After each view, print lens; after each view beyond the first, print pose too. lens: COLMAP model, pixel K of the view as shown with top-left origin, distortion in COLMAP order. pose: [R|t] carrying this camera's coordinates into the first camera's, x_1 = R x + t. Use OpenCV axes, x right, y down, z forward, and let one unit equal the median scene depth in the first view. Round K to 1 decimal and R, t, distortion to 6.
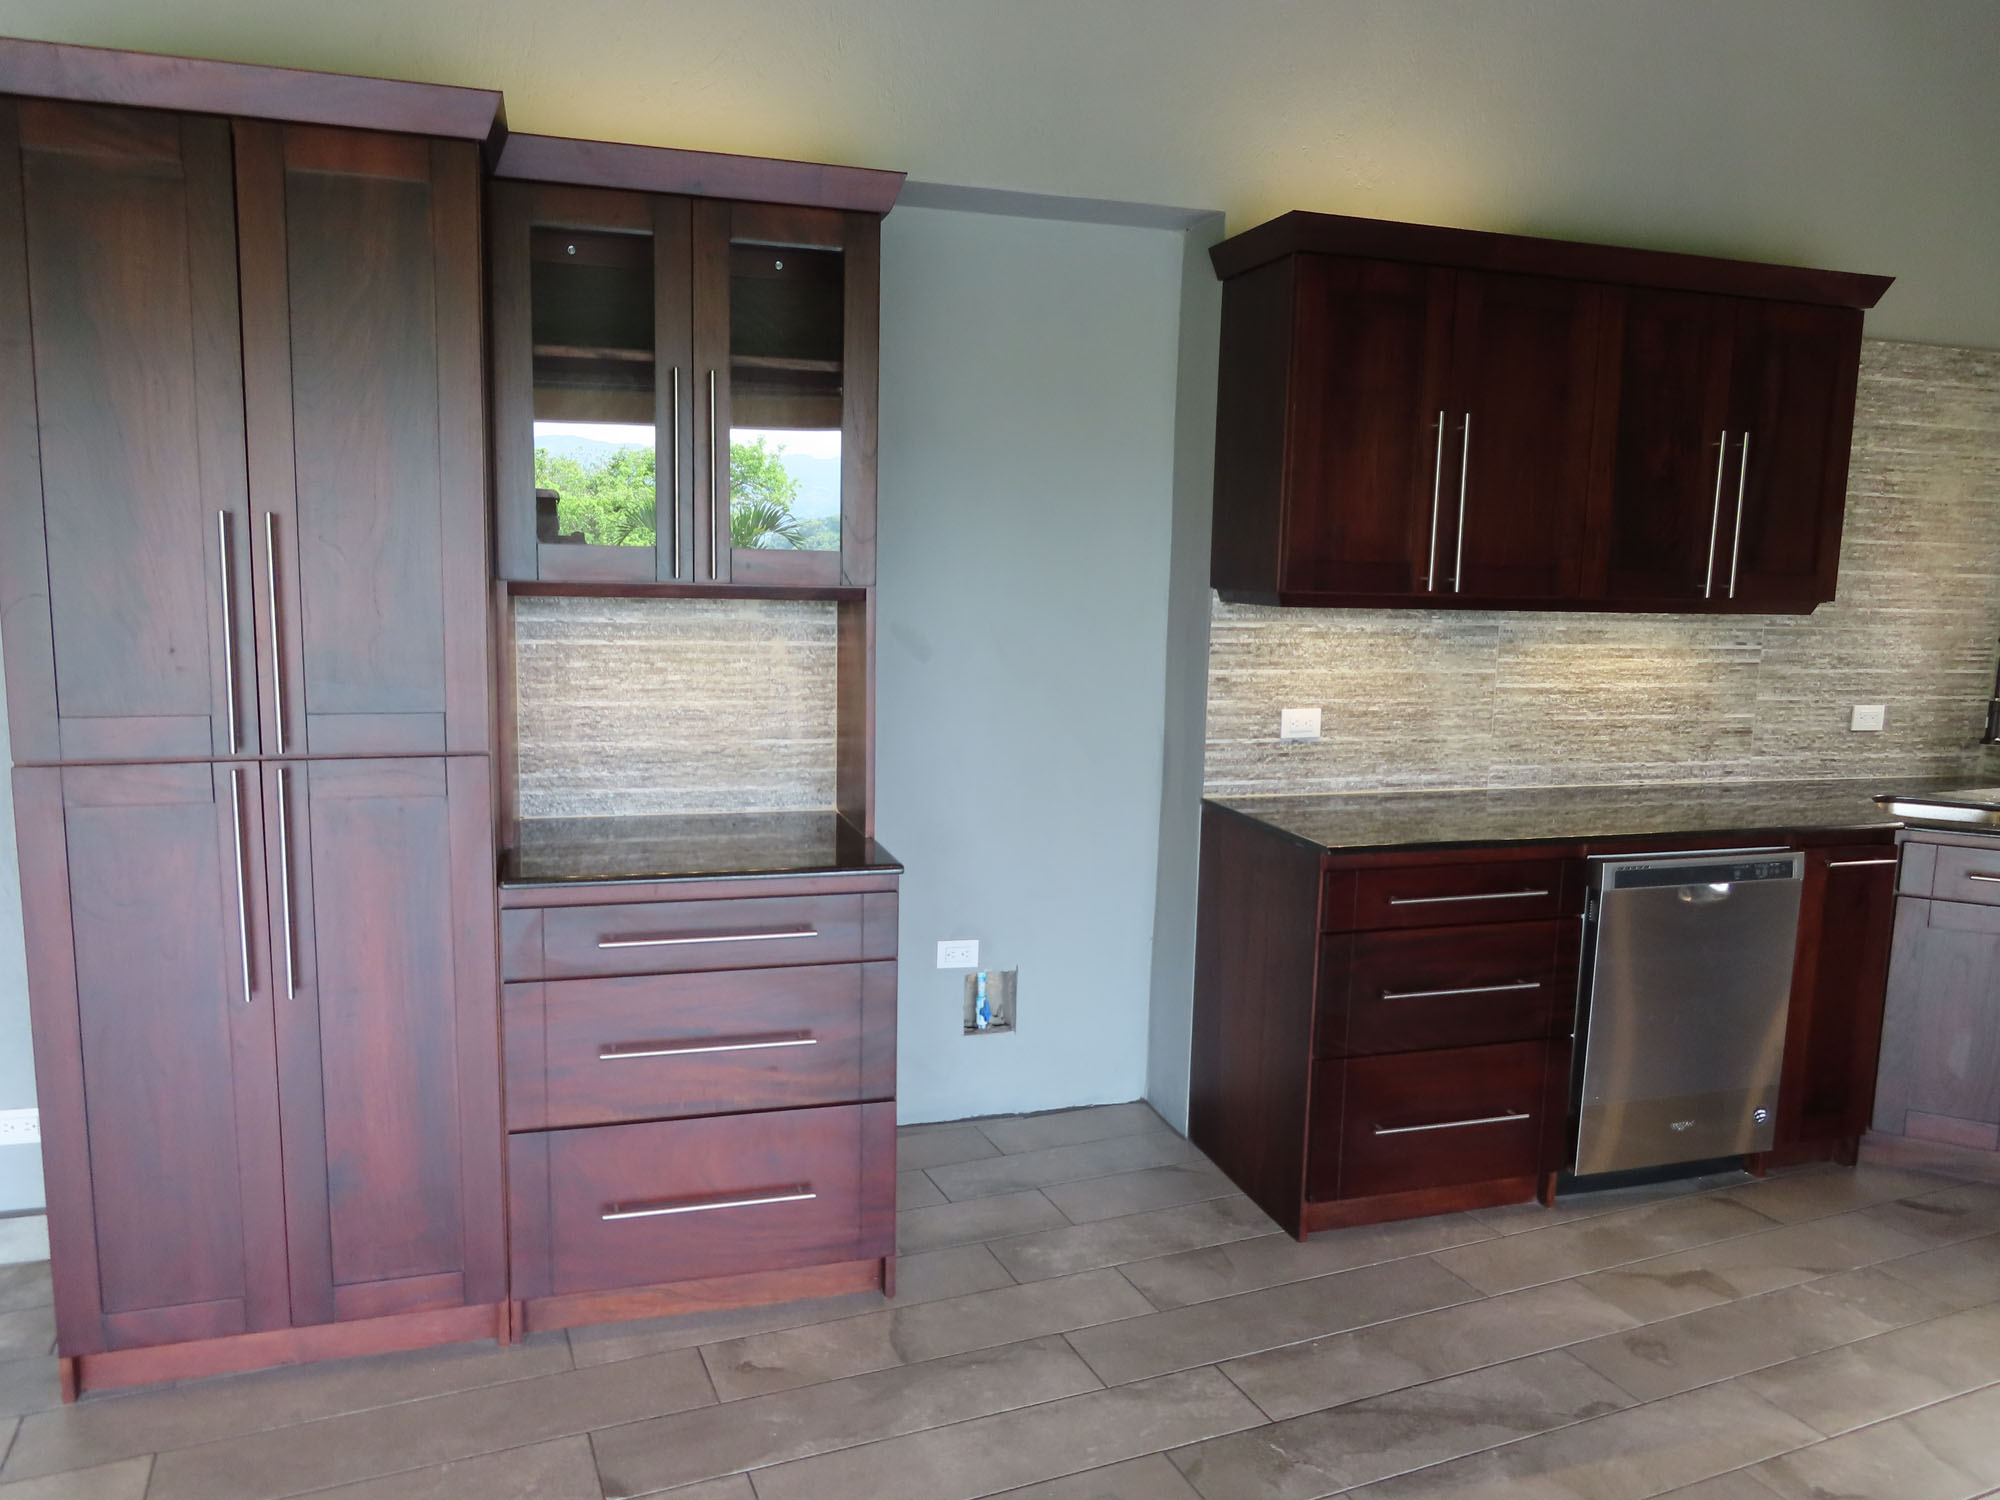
lens RADIAL K [[1435.7, 0, 999.0], [0, 1435.7, 742.5], [0, 0, 1]] dist [-0.003796, 0.005217]
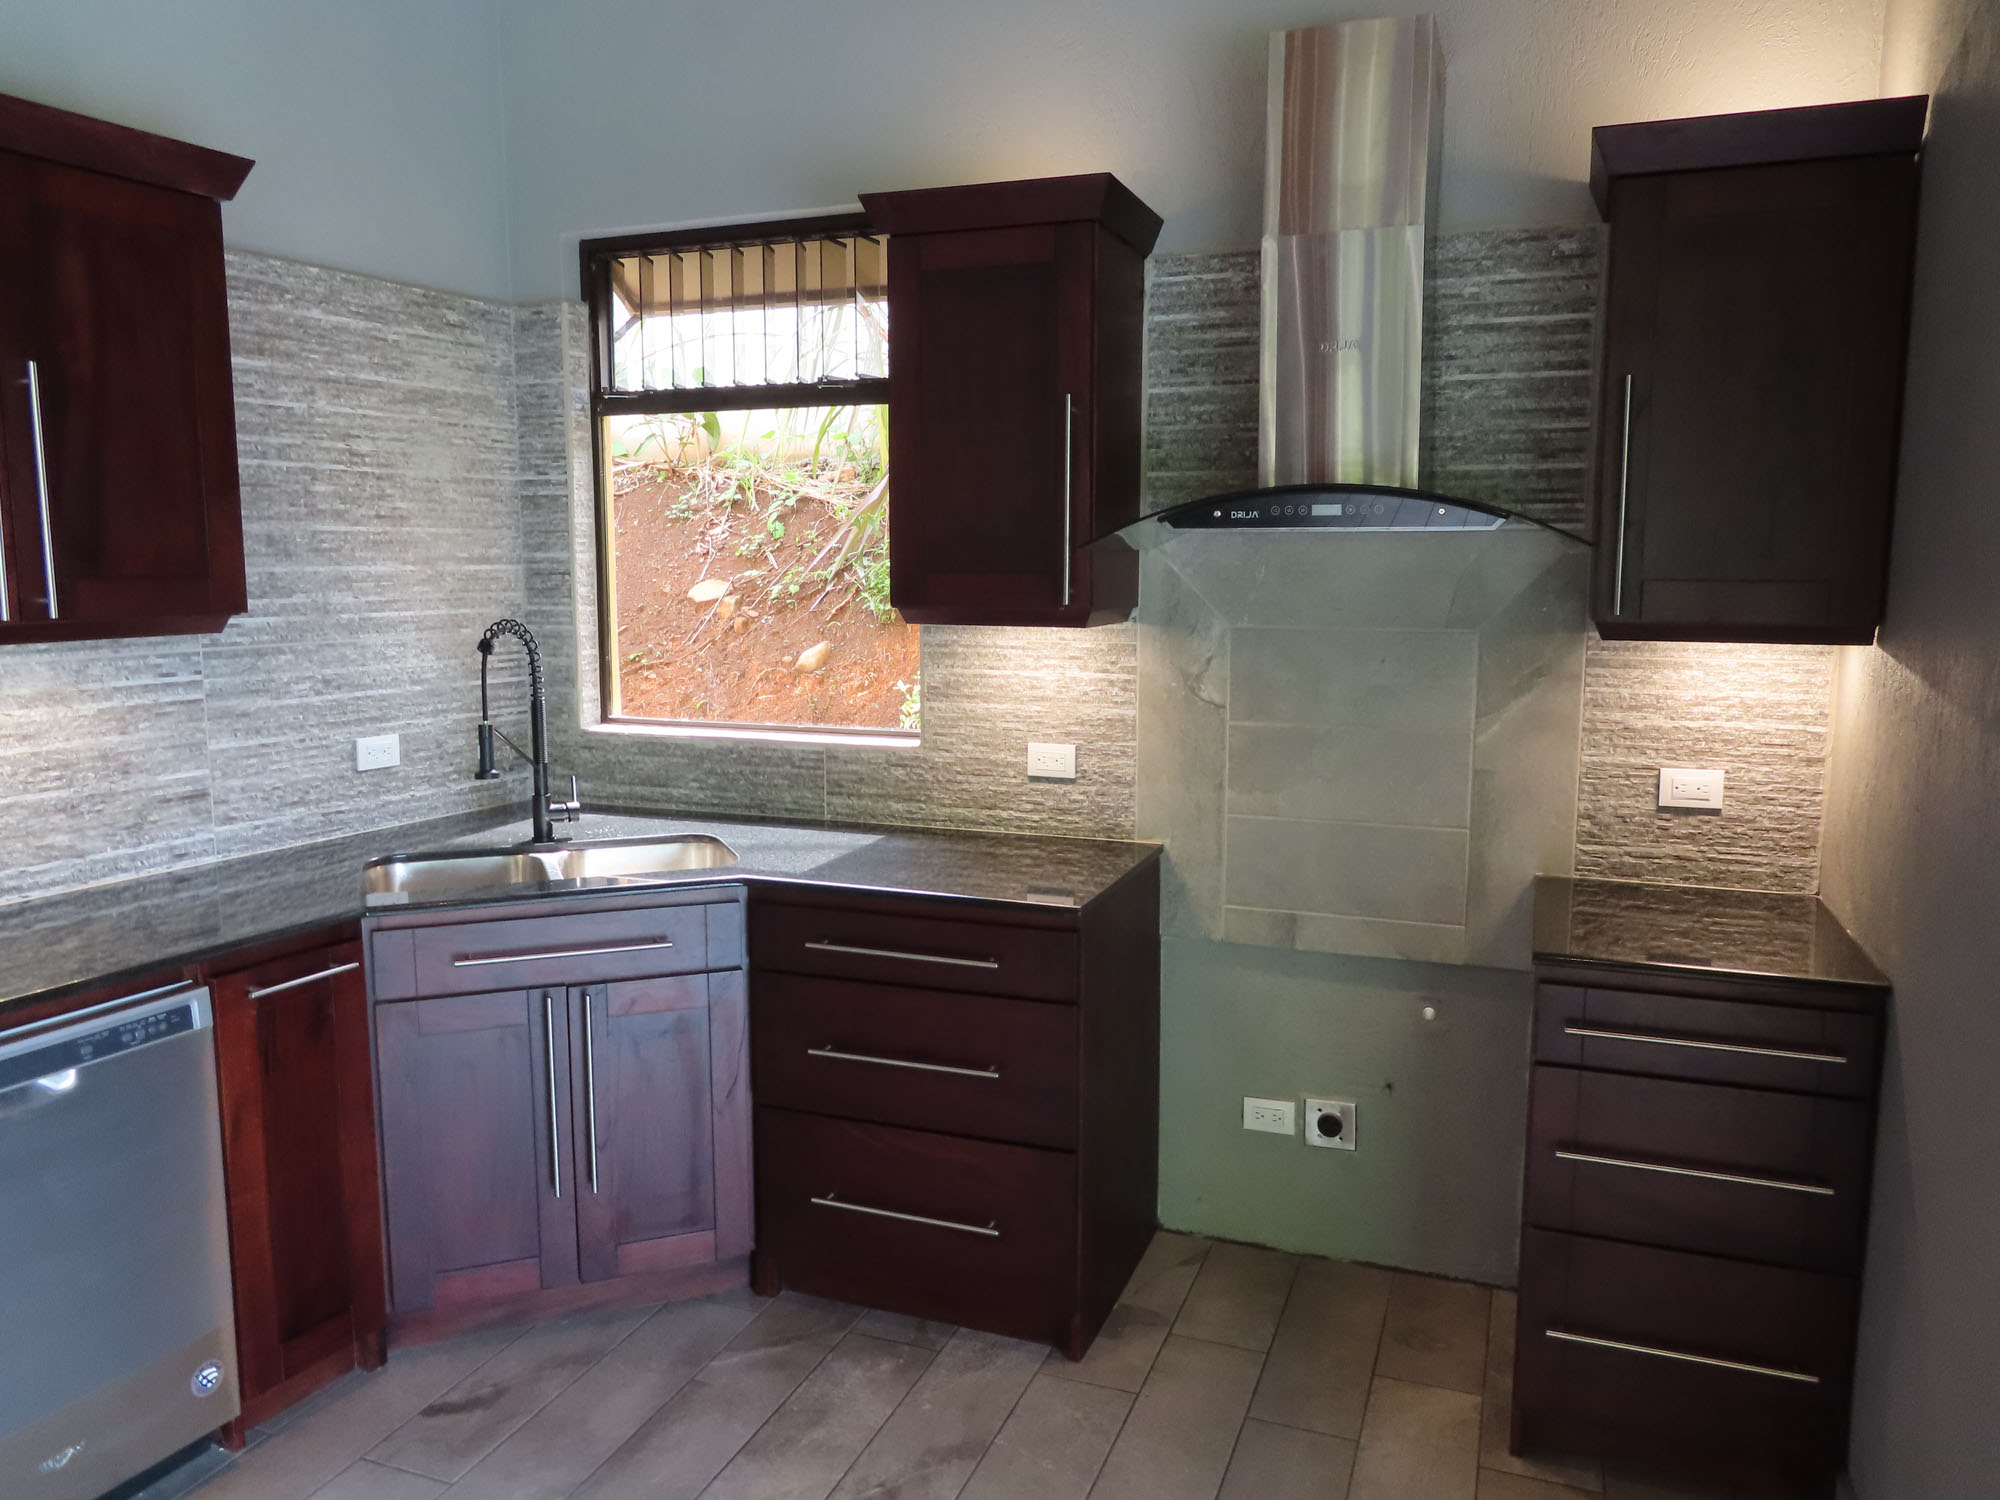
lens RADIAL K [[1435.7, 0, 999.0], [0, 1435.7, 742.5], [0, 0, 1]] dist [-0.003796, 0.005217]
pose [[0.699446, -0.119790, 0.704574, 0.295785], [0.114870, 0.991879, 0.054603, -0.026804], [-0.705393, 0.042743, 0.707526, 0.206300]]
